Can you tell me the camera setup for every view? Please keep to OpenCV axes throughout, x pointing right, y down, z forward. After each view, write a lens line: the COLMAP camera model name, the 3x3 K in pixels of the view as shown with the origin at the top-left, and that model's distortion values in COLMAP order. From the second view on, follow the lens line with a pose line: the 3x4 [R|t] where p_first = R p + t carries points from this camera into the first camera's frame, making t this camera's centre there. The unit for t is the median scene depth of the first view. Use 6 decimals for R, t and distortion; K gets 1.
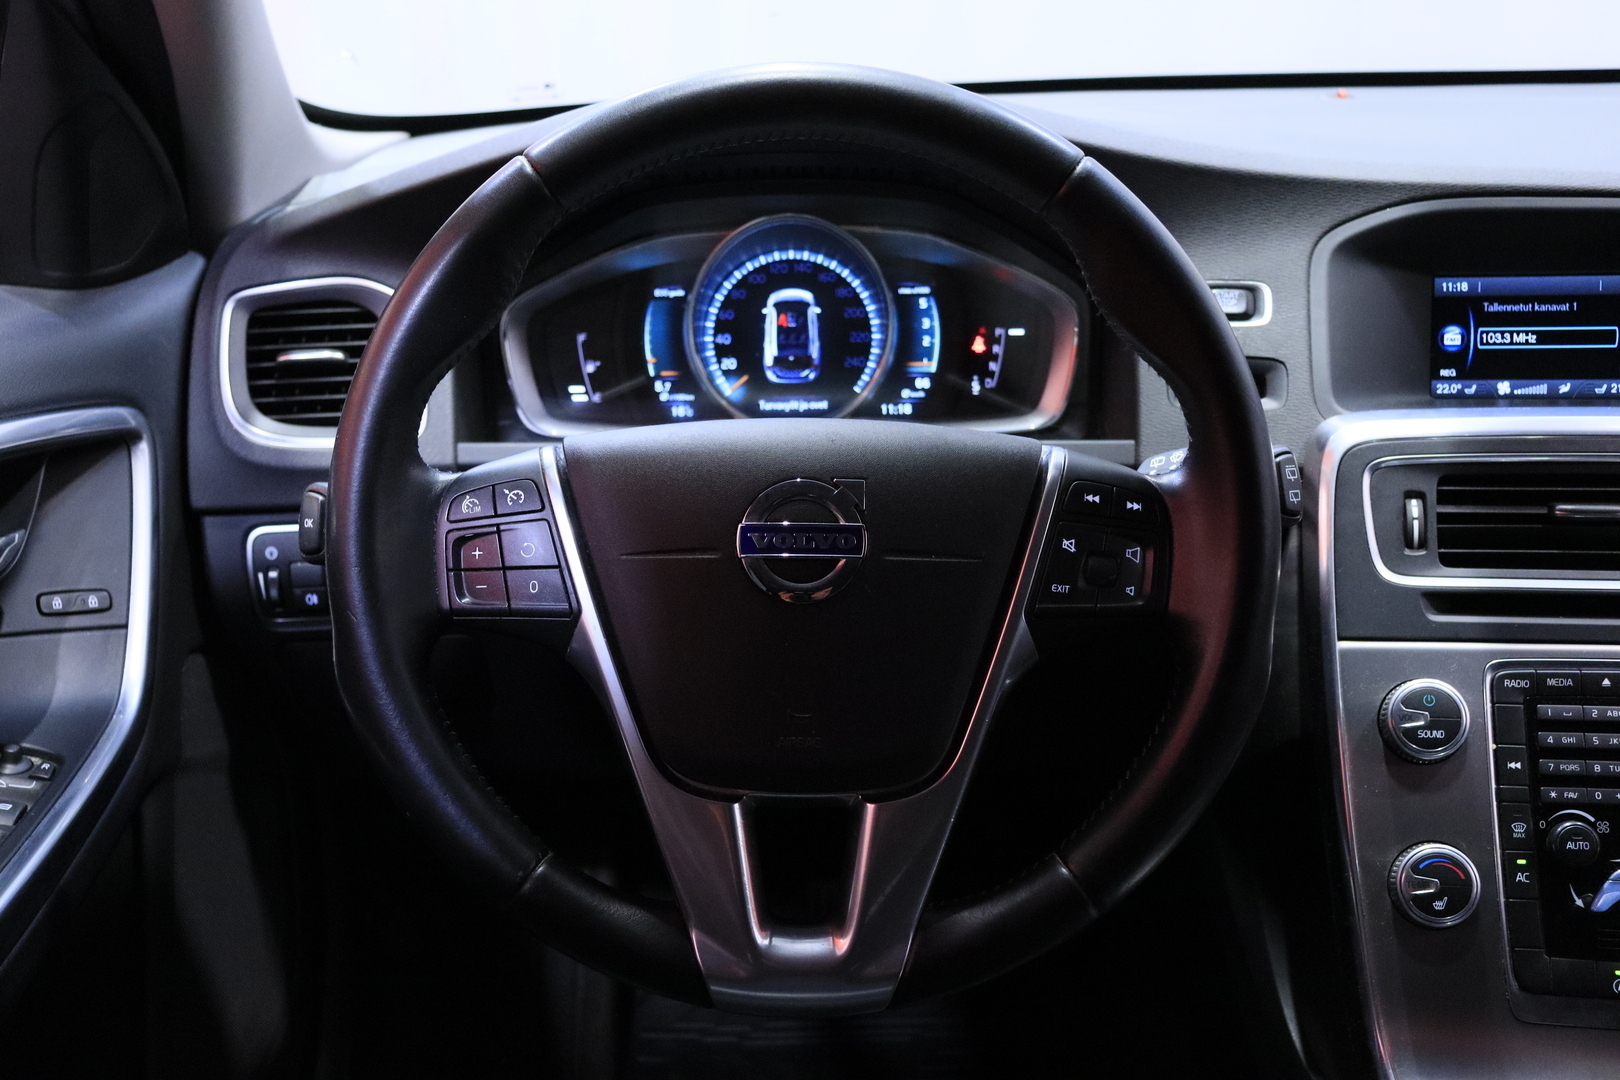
lens RADIAL K [[1973.3, 0, 804.6], [0, 1973.3, 538.1], [0, 0, 1]] dist [-0.056812, 0.000000]
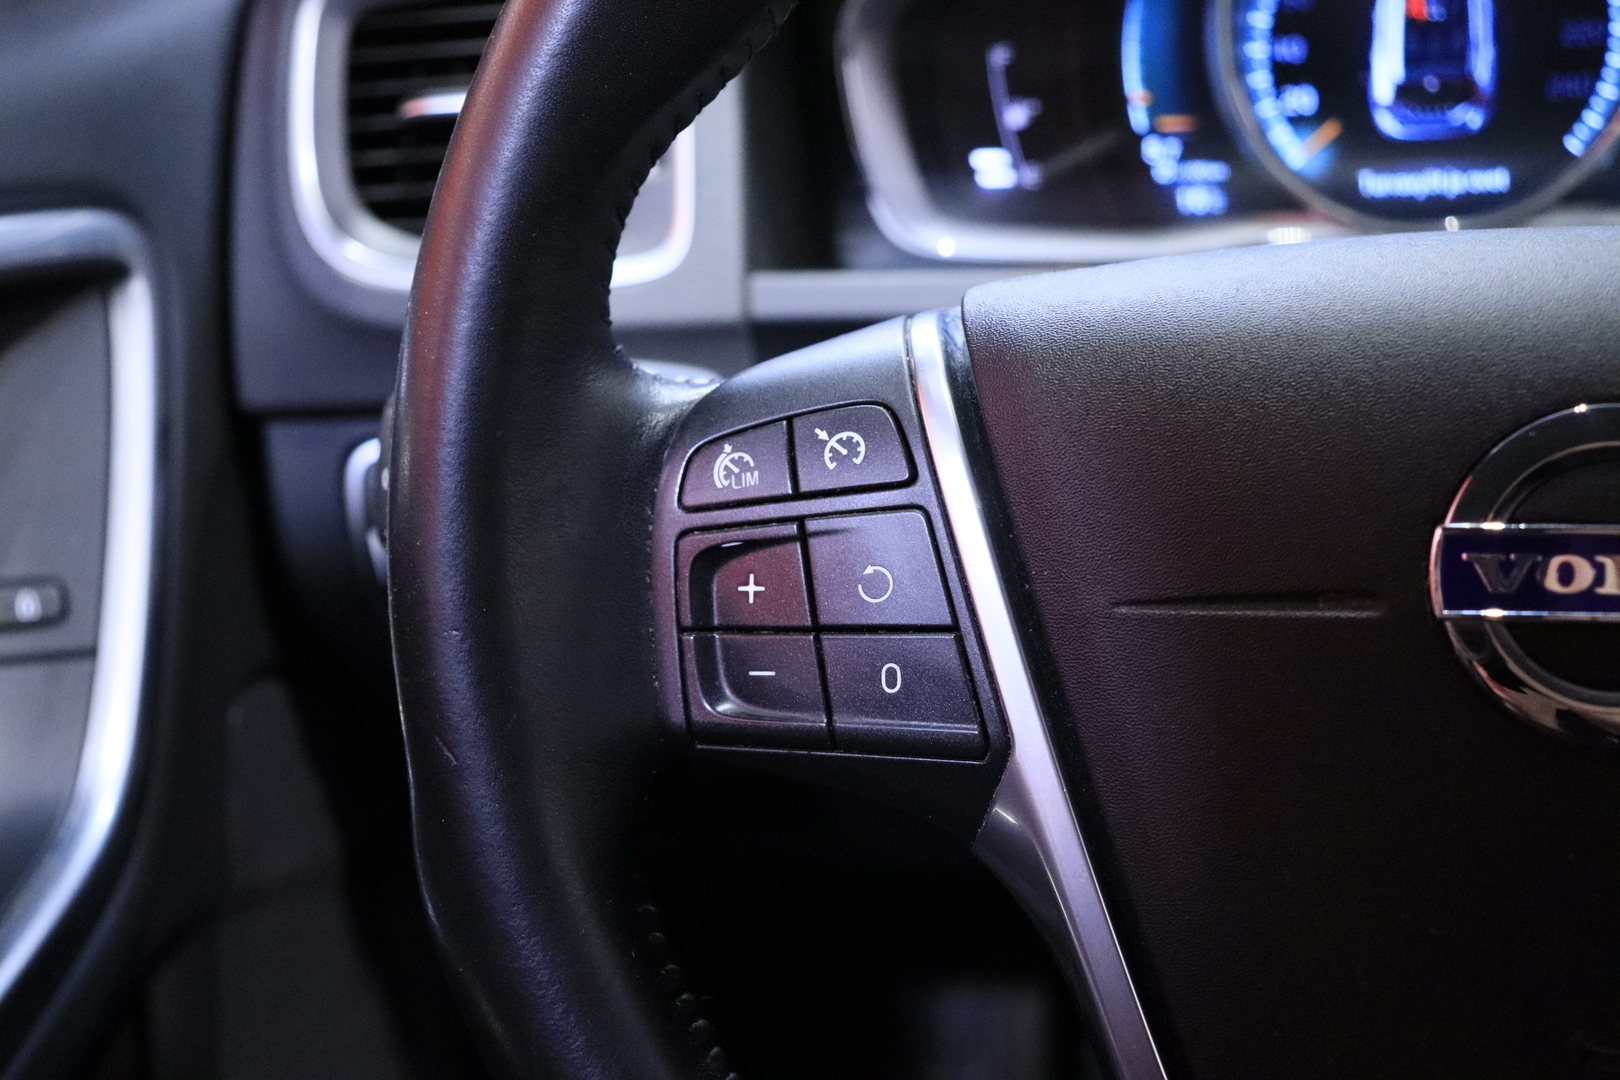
lens RADIAL K [[2653.2, 0, 808.8], [0, 2653.2, 533.2], [0, 0, 1]] dist [0.132281, 0.000000]
pose [[0.984232, 0.003811, -0.176841, -0.045164], [0.008478, 0.997602, 0.068685, -0.031215], [0.176679, -0.069101, 0.981840, 0.361222]]
